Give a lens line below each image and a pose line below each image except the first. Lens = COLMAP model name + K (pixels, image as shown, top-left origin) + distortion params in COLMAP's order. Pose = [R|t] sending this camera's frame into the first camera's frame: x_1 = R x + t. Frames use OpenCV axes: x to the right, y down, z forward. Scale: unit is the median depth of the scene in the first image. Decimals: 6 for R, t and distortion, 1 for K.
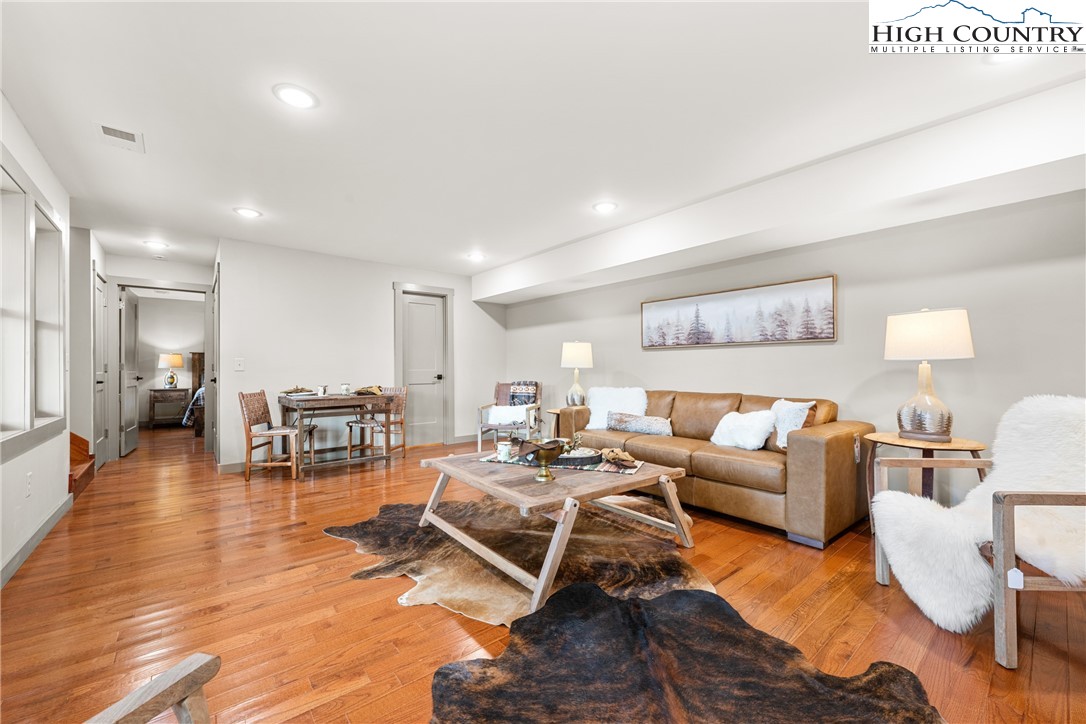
lens RADIAL K [[432.8, 0, 548.0], [0, 432.8, 373.7], [0, 0, 1]] dist [-0.001800, 0.000002]
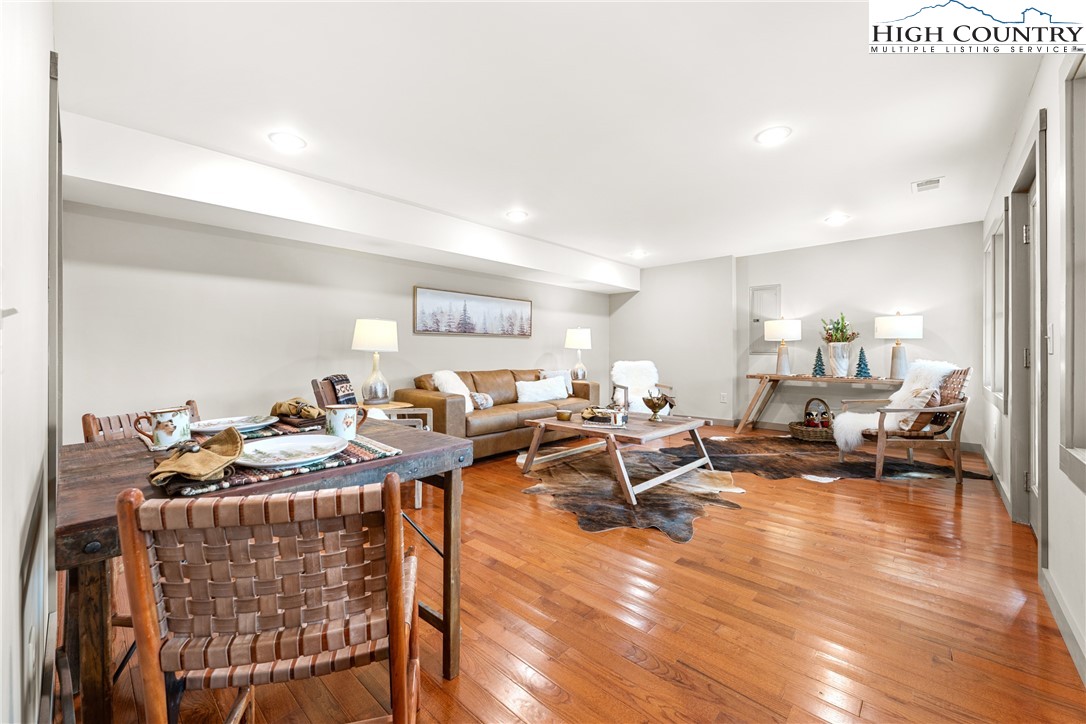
lens RADIAL K [[439.9, 0, 532.7], [0, 439.9, 356.4], [0, 0, 1]] dist [-0.000828, -0.000187]
pose [[-0.124009, -0.000564, 0.992281, -1.041488], [0.021016, 0.999774, 0.003195, -0.001204], [-0.992059, 0.021250, -0.123969, 1.098536]]
